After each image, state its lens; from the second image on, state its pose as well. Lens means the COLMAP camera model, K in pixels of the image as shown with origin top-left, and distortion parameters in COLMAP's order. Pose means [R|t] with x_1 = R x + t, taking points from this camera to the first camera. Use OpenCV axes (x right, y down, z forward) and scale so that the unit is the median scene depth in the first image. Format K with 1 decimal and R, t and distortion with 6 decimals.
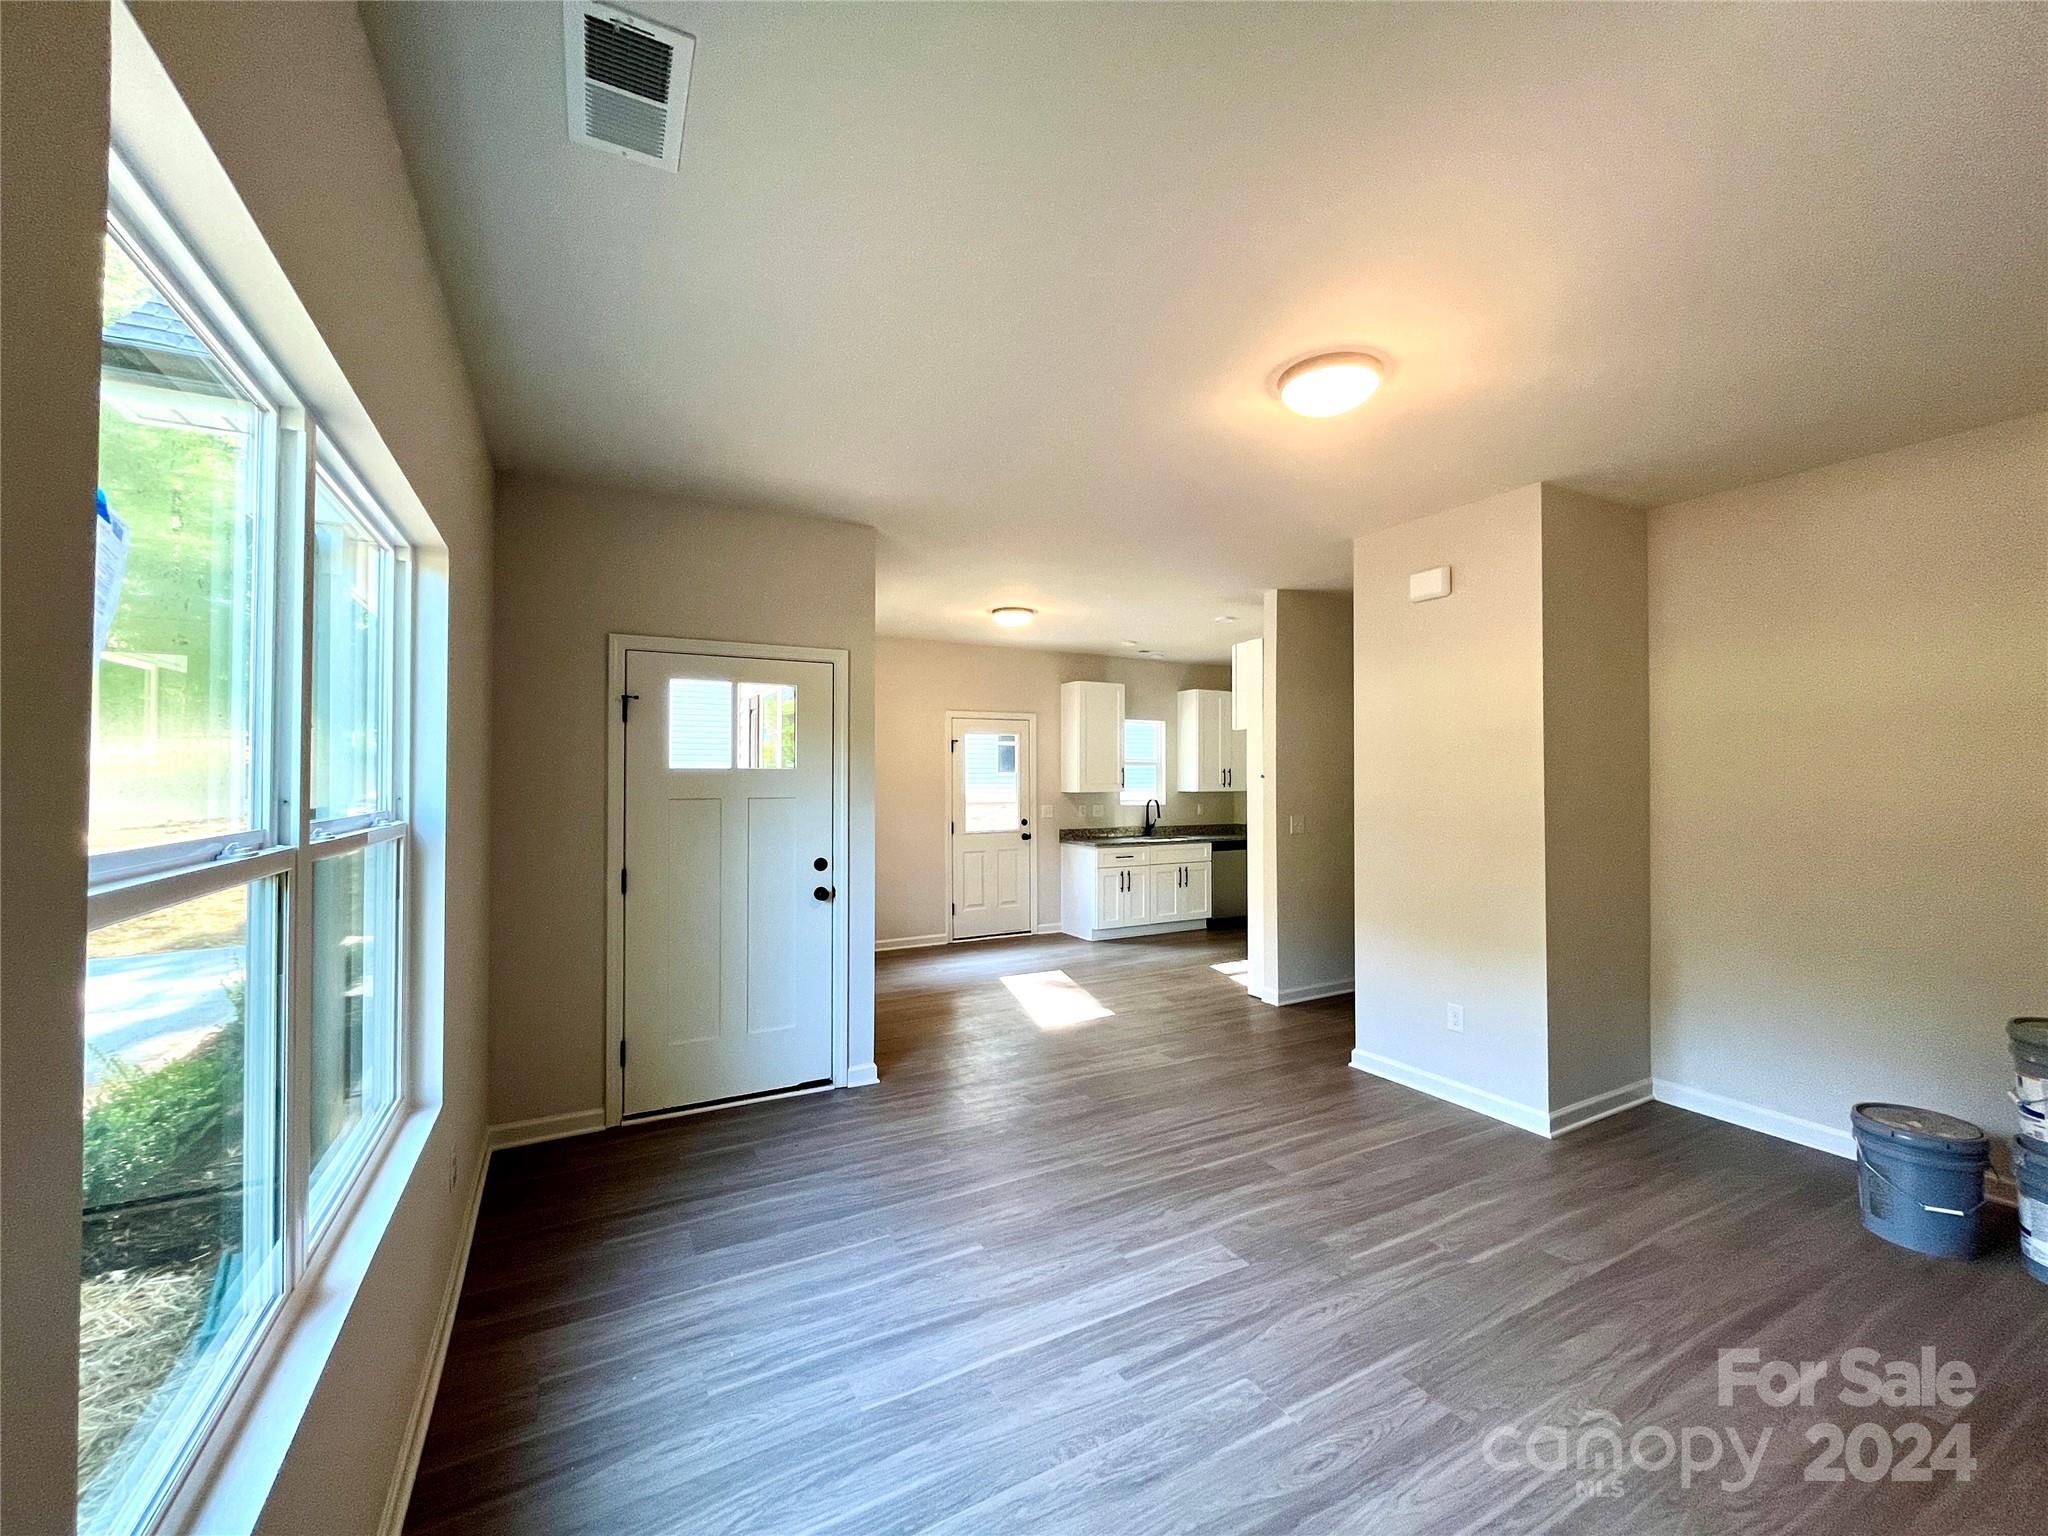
lens RADIAL K [[826.1, 0, 1031.4], [0, 826.1, 767.7], [0, 0, 1]] dist [-0.000396, -0.000568]
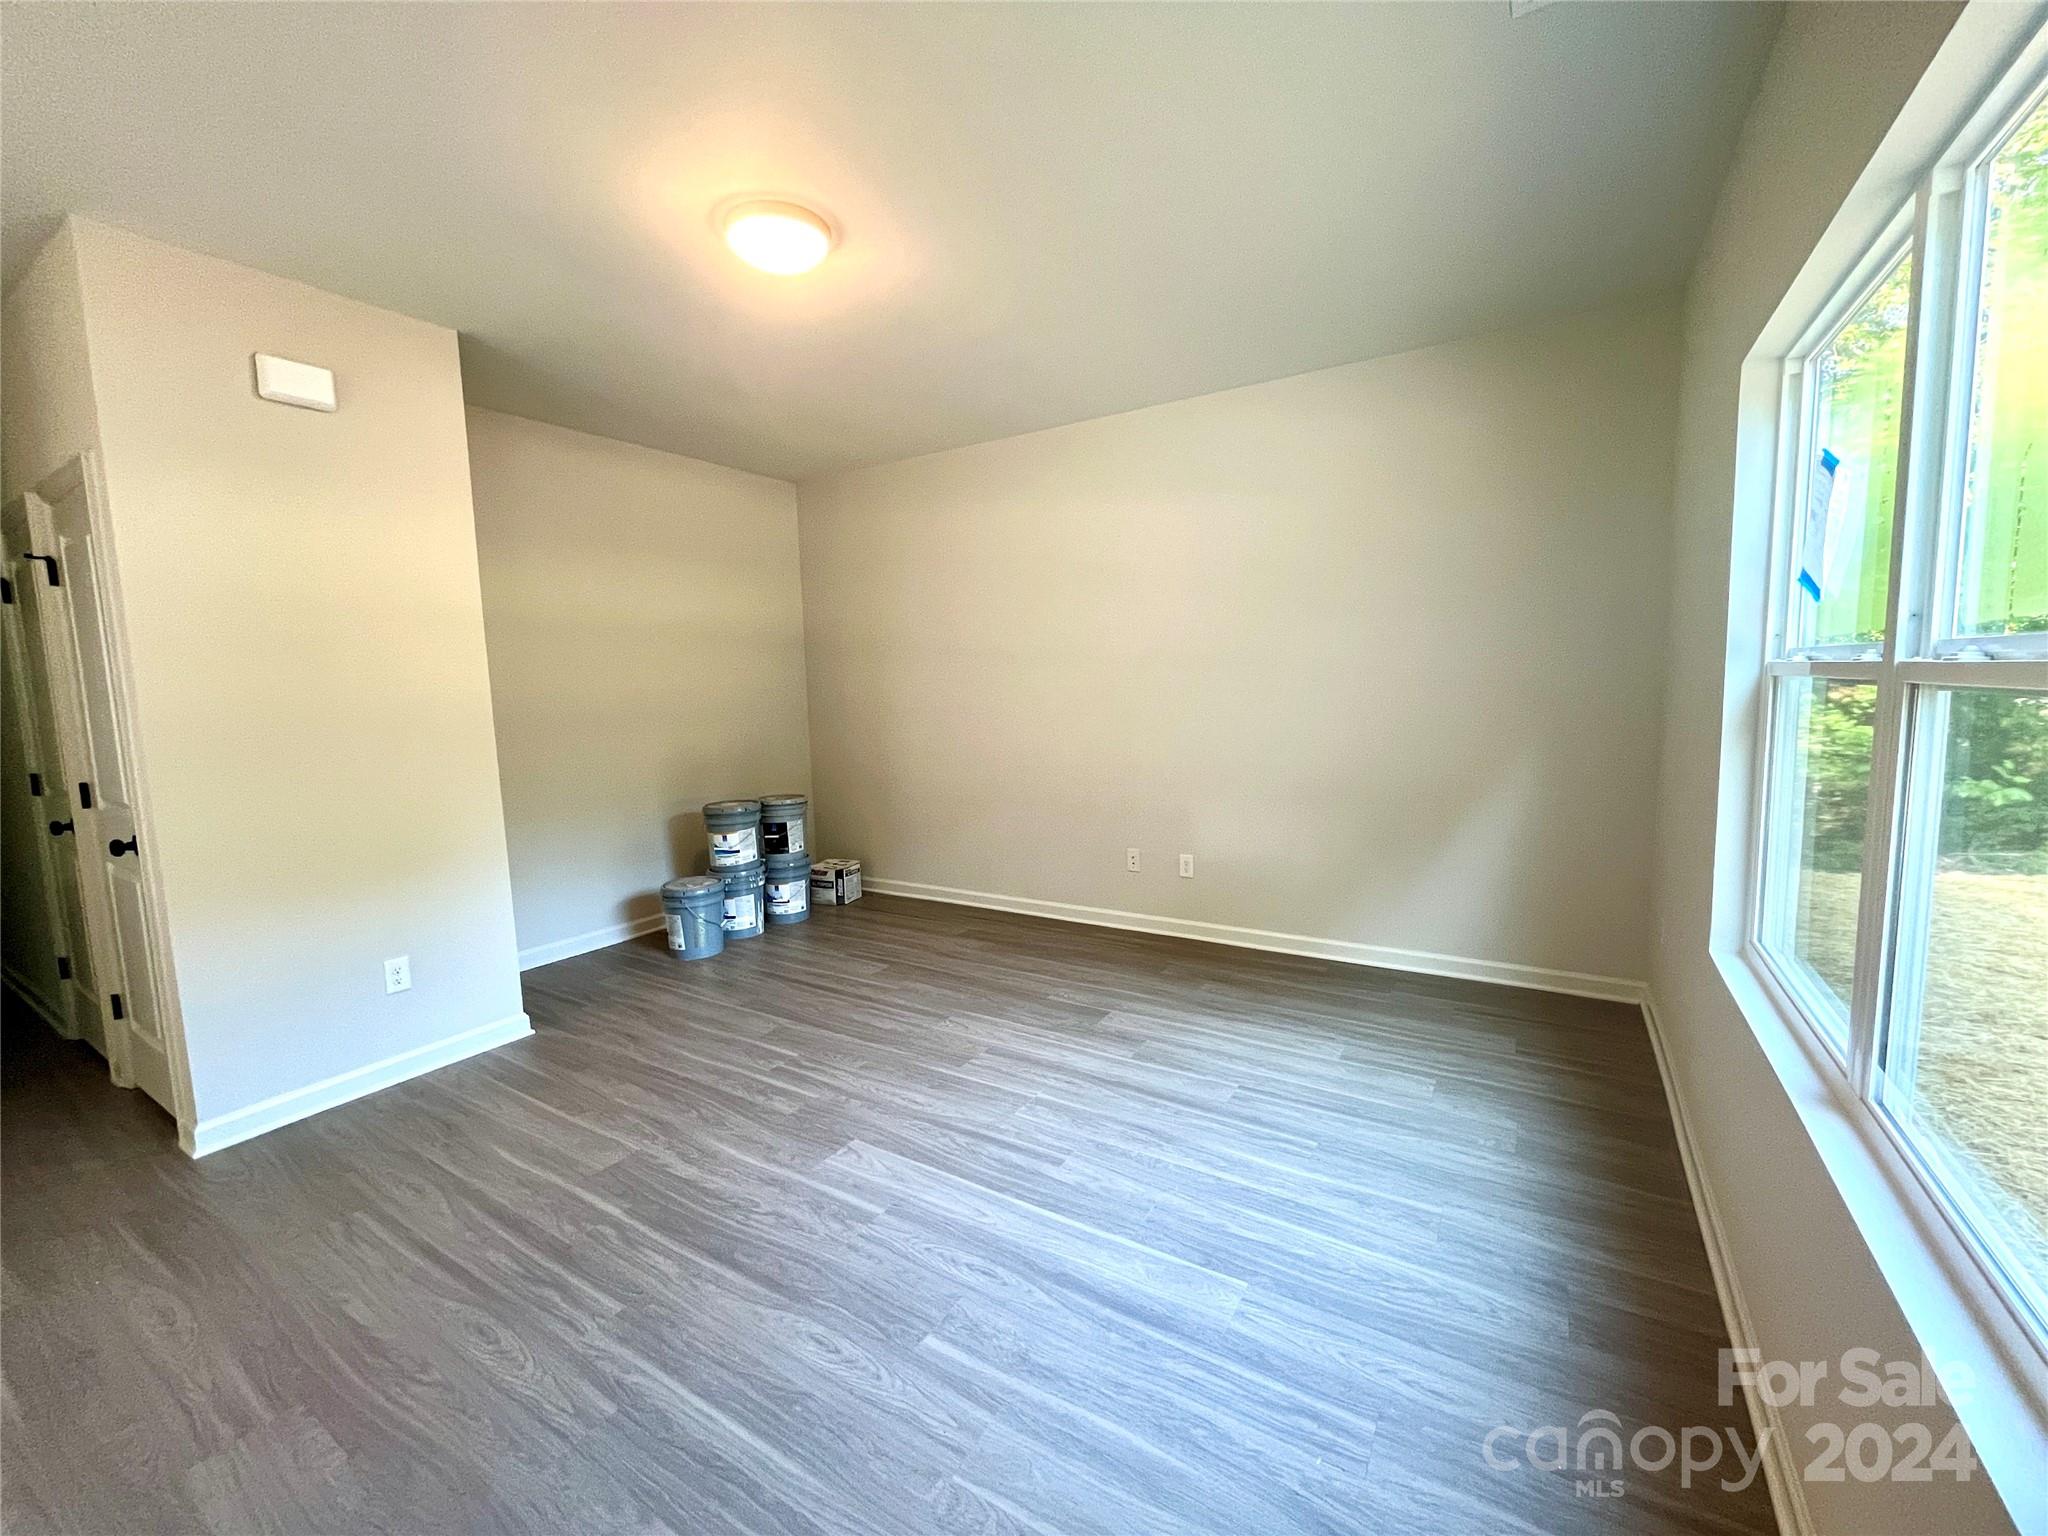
lens RADIAL K [[826.1, 0, 1031.4], [0, 826.1, 768.6], [0, 0, 1]] dist [-0.000396, -0.000568]
pose [[-0.489888, -0.080211, 0.868088, -0.609300], [0.017613, 0.994644, 0.101844, 0.053132], [-0.871607, 0.065182, -0.485852, 1.153806]]
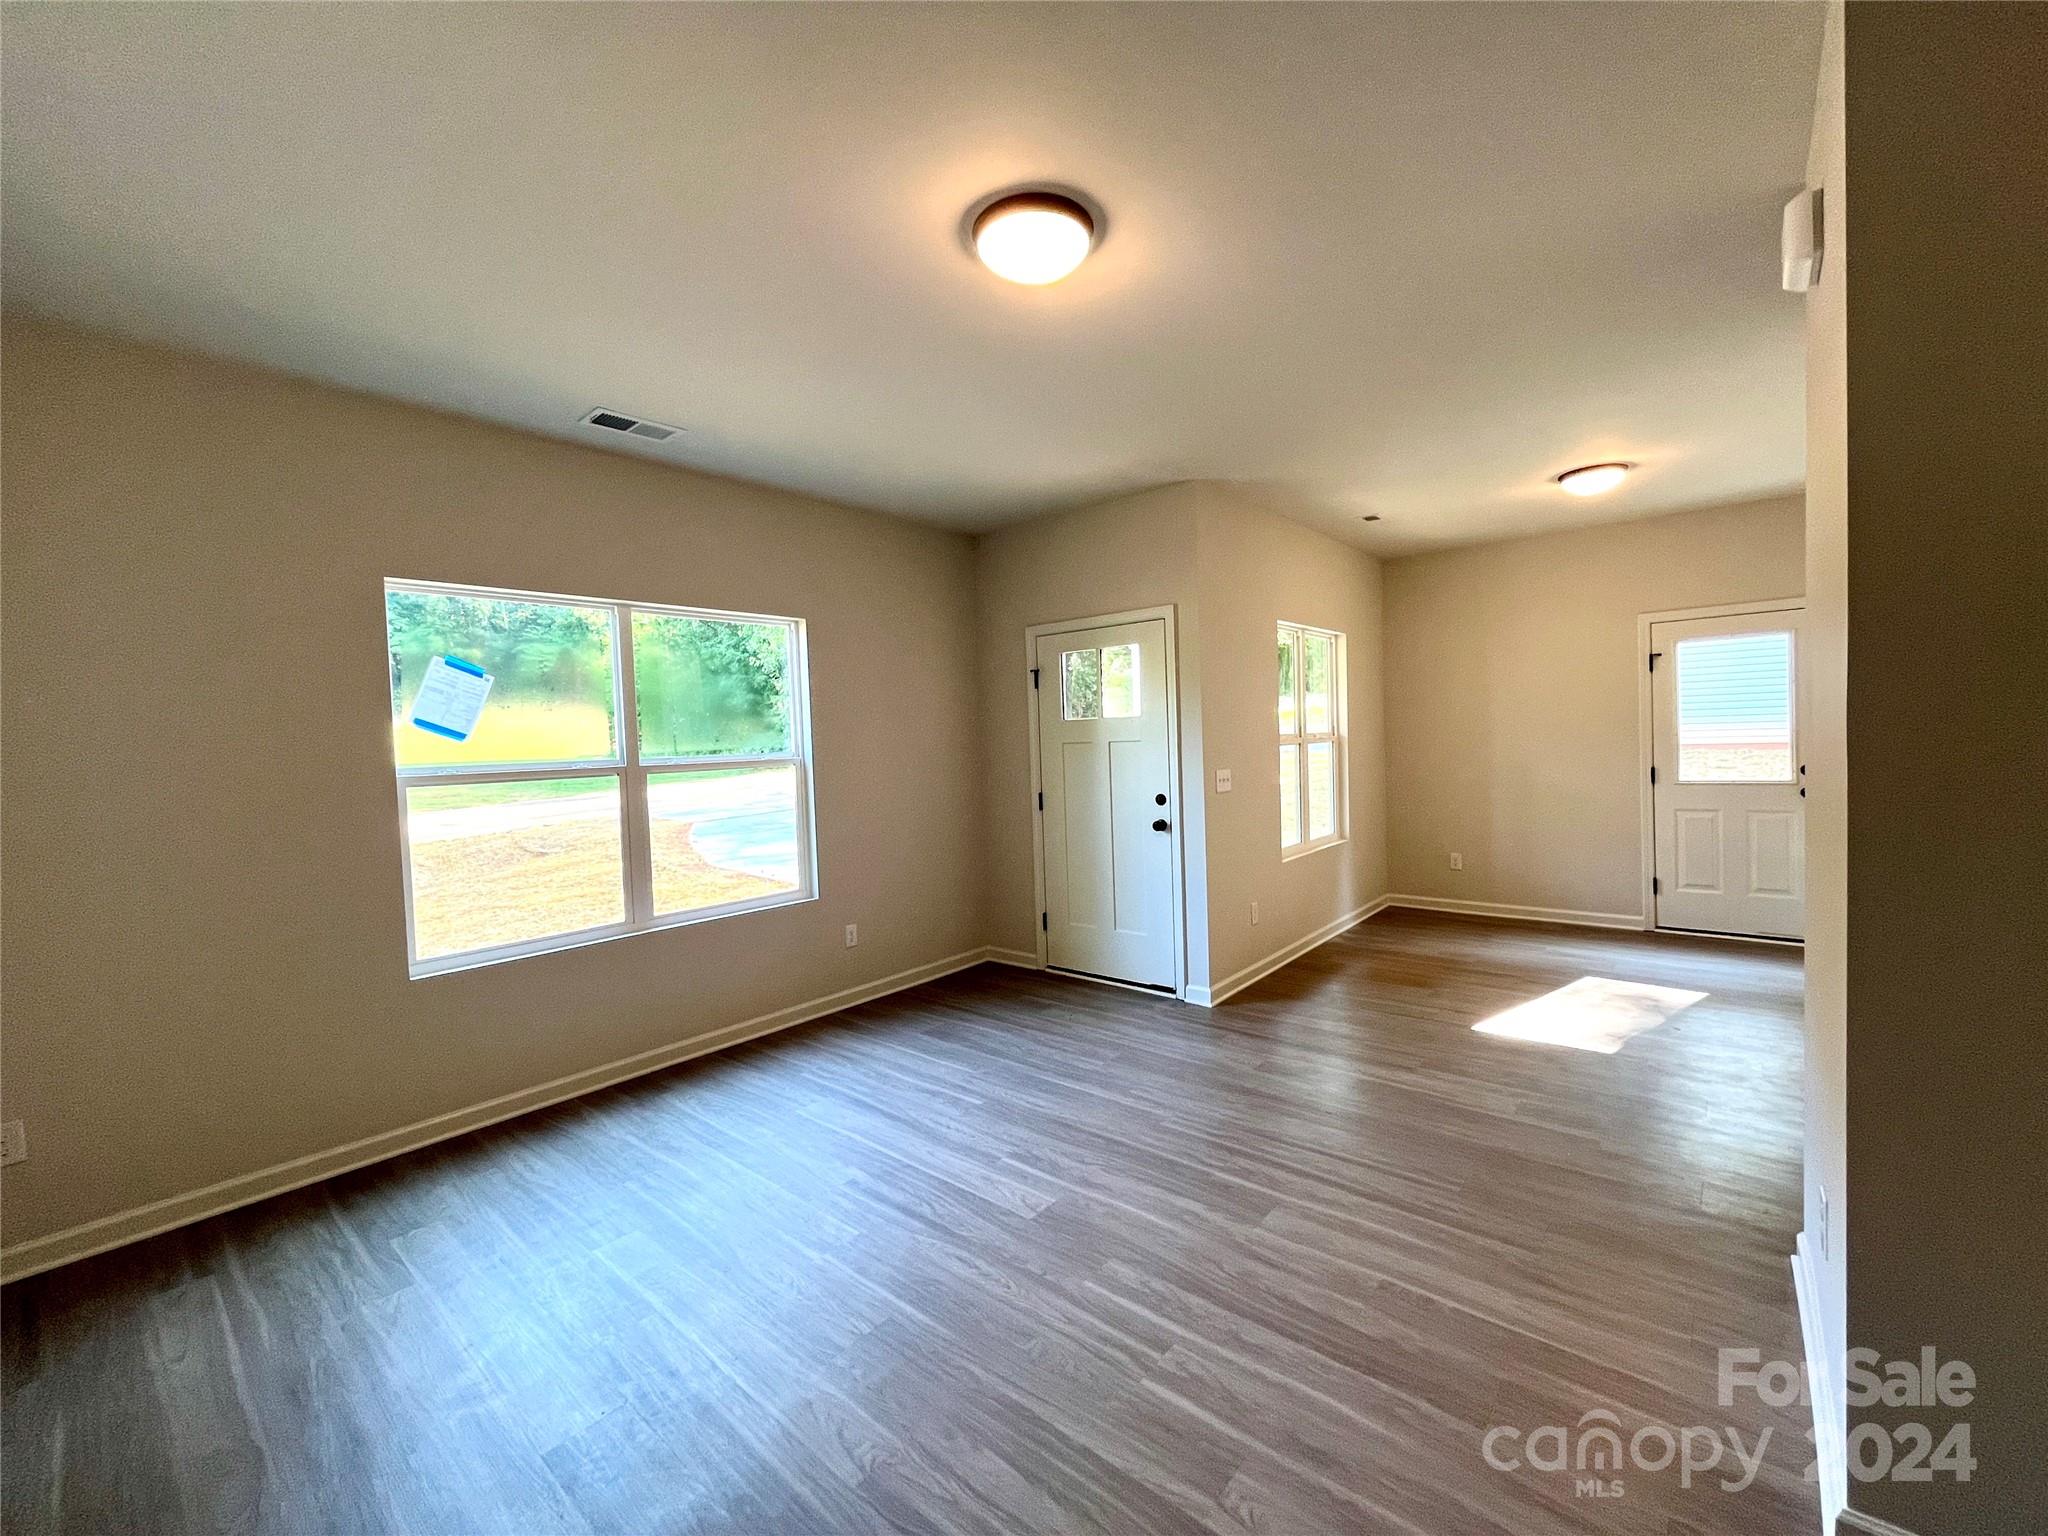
lens RADIAL K [[826.1, 0, 1028.1], [0, 826.1, 769.3], [0, 0, 1]] dist [-0.000396, -0.000568]
pose [[0.351501, 0.022190, -0.935924, 1.057035], [0.048736, 0.997930, 0.041964, 0.028262], [0.934918, -0.060363, 0.349692, 0.626387]]
